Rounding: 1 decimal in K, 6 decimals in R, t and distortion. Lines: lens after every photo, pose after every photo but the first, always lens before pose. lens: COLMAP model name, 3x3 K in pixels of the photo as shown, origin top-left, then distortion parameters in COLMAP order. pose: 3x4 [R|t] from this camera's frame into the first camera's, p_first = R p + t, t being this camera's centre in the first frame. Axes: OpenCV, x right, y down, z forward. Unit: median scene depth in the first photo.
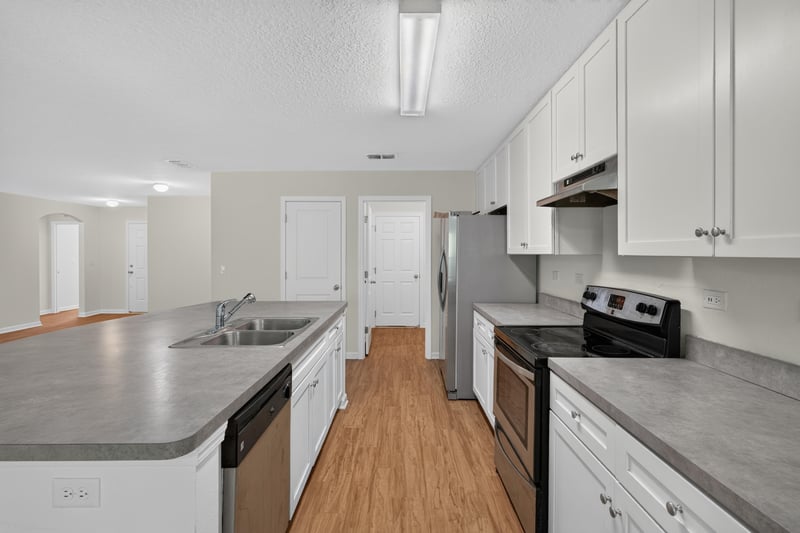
lens RADIAL K [[385.9, 0, 406.2], [0, 385.9, 252.7], [0, 0, 1]] dist [0.003424, -0.002569]
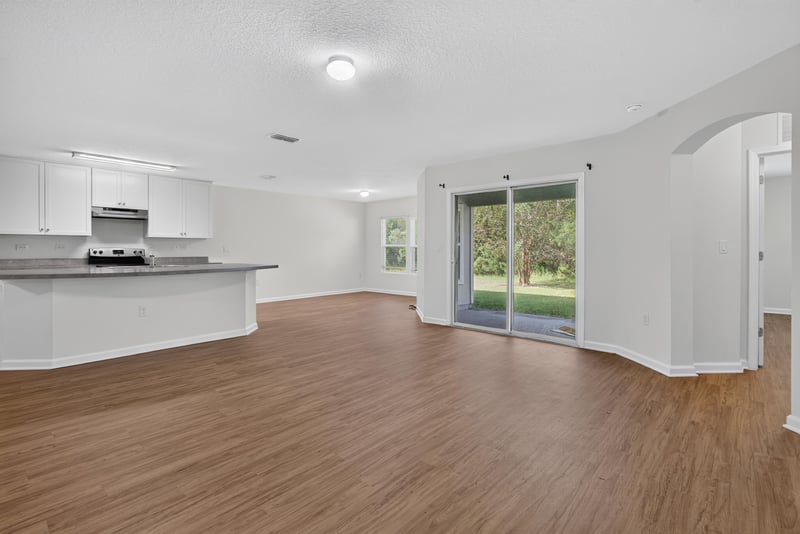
lens RADIAL K [[385.9, 0, 398.3], [0, 385.9, 254.1], [0, 0, 1]] dist [0.003424, -0.002569]
pose [[-0.743900, -0.007311, 0.668251, -2.673286], [-0.000342, 0.999944, 0.010560, 0.094428], [-0.668291, 0.007627, -0.743861, 1.534353]]
